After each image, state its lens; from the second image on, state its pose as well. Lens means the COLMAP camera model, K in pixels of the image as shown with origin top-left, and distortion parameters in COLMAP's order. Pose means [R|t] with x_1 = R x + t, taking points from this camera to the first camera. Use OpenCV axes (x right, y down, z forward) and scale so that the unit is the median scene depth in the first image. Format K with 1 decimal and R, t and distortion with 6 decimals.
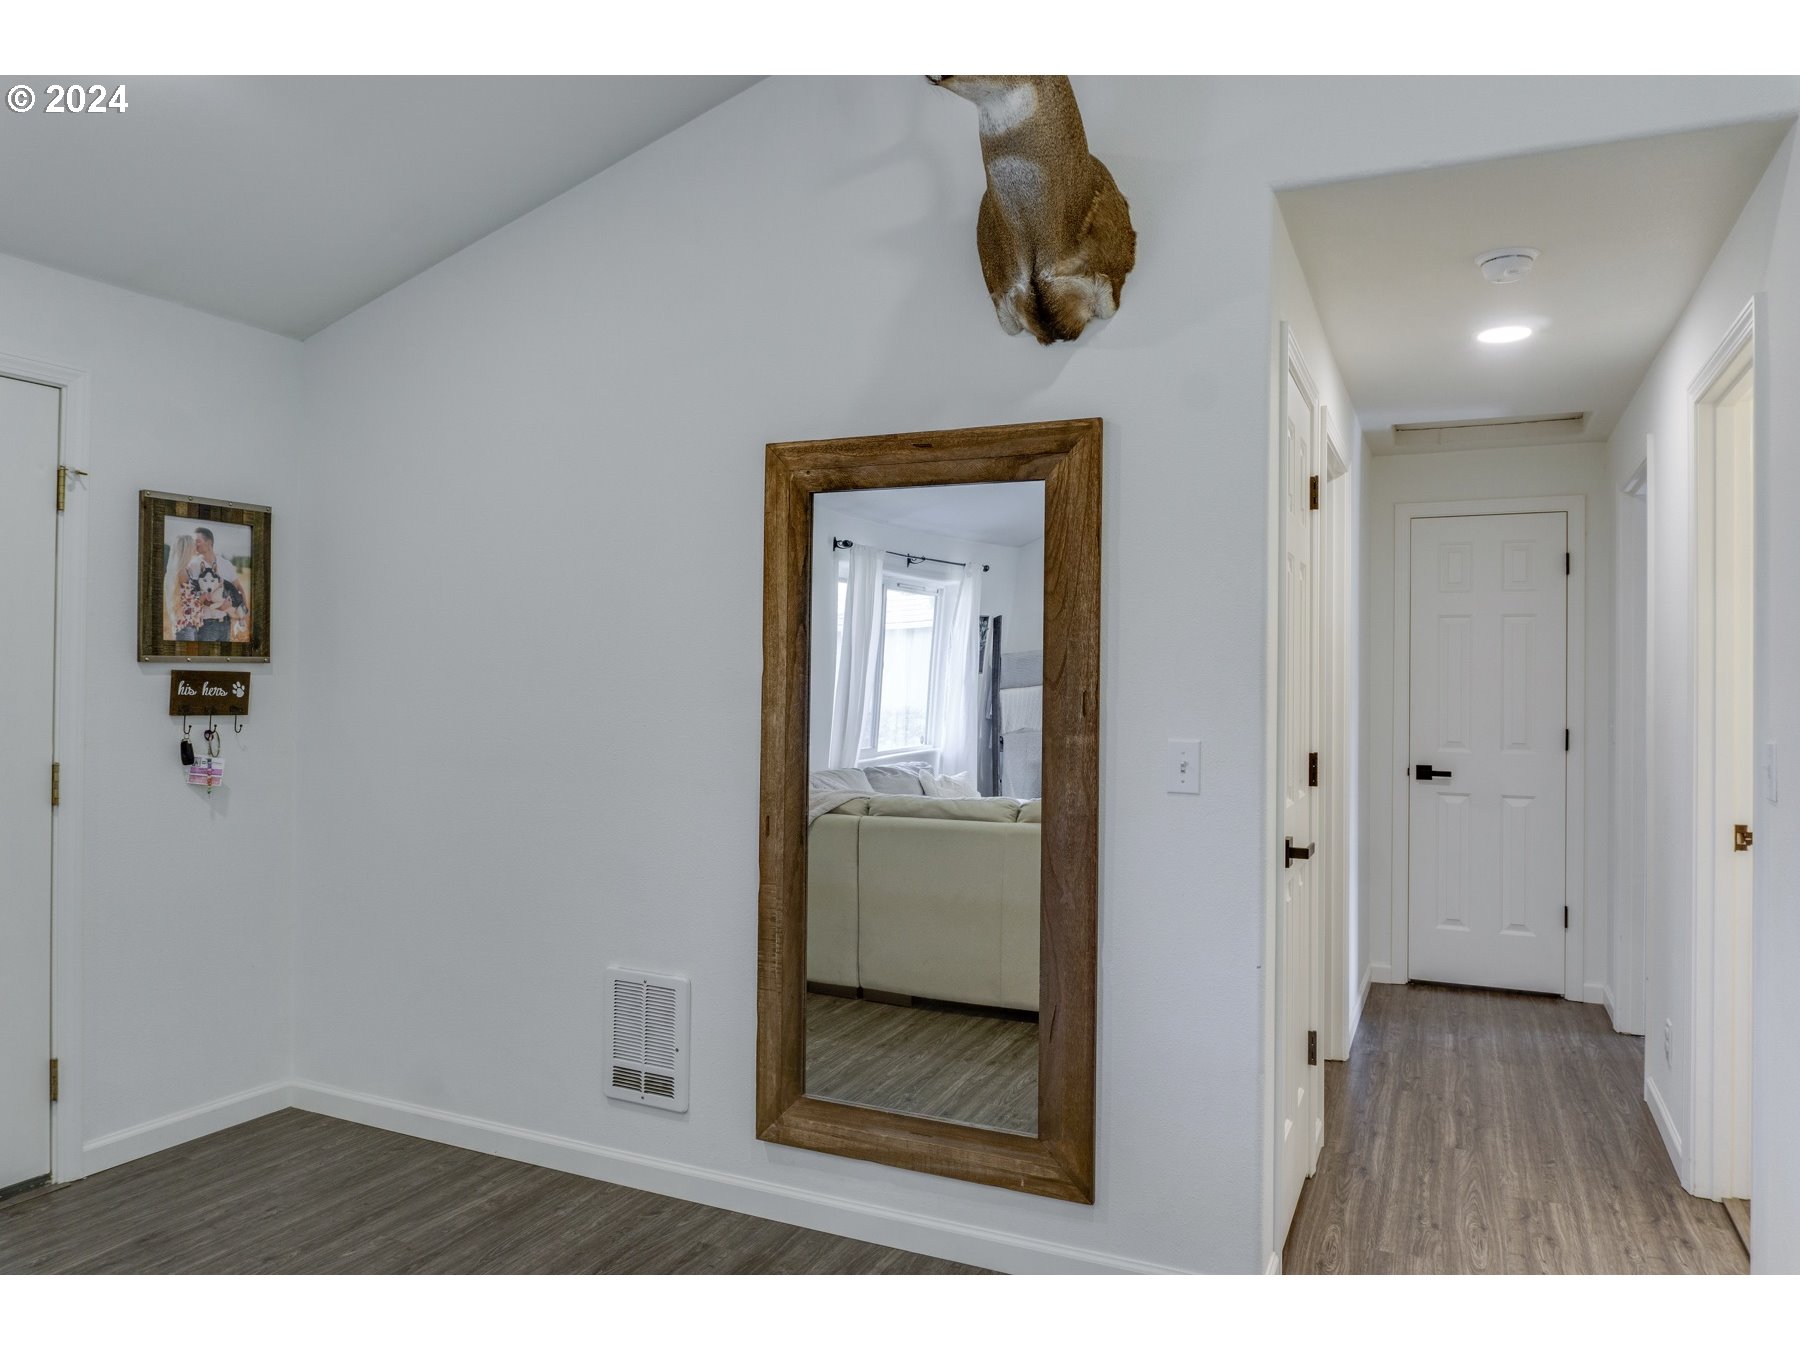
lens RADIAL K [[1223.9, 0, 865.4], [0, 1223.9, 674.8], [0, 0, 1]] dist [-0.023057, 0.000550]
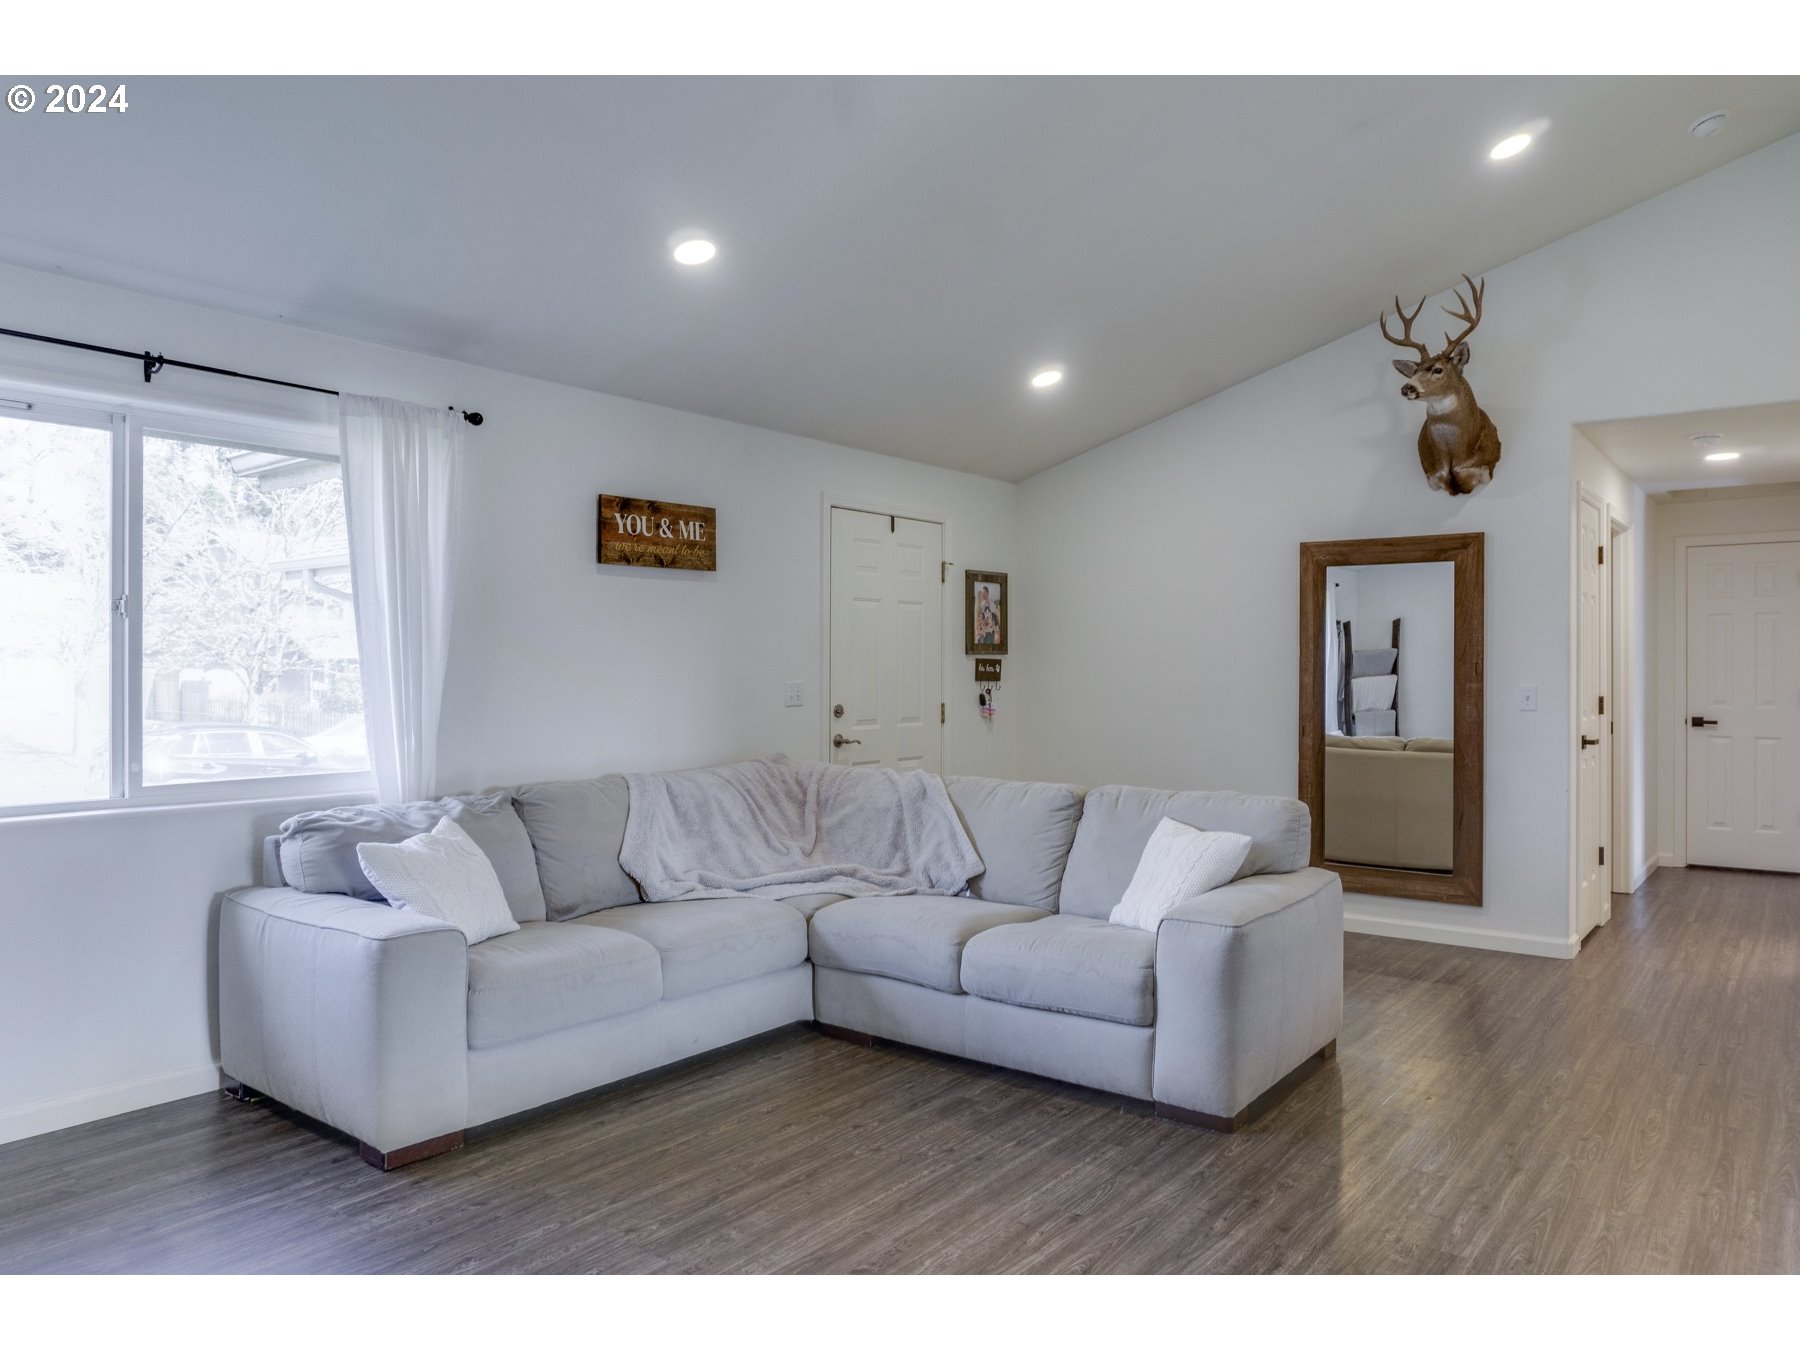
lens RADIAL K [[1223.9, 0, 865.4], [0, 1223.9, 674.8], [0, 0, 1]] dist [-0.023057, 0.000550]
pose [[0.974715, -0.007994, -0.223308, -0.335123], [0.009154, 0.999949, 0.004157, 0.015057], [0.223263, -0.006096, 0.974739, -1.132584]]
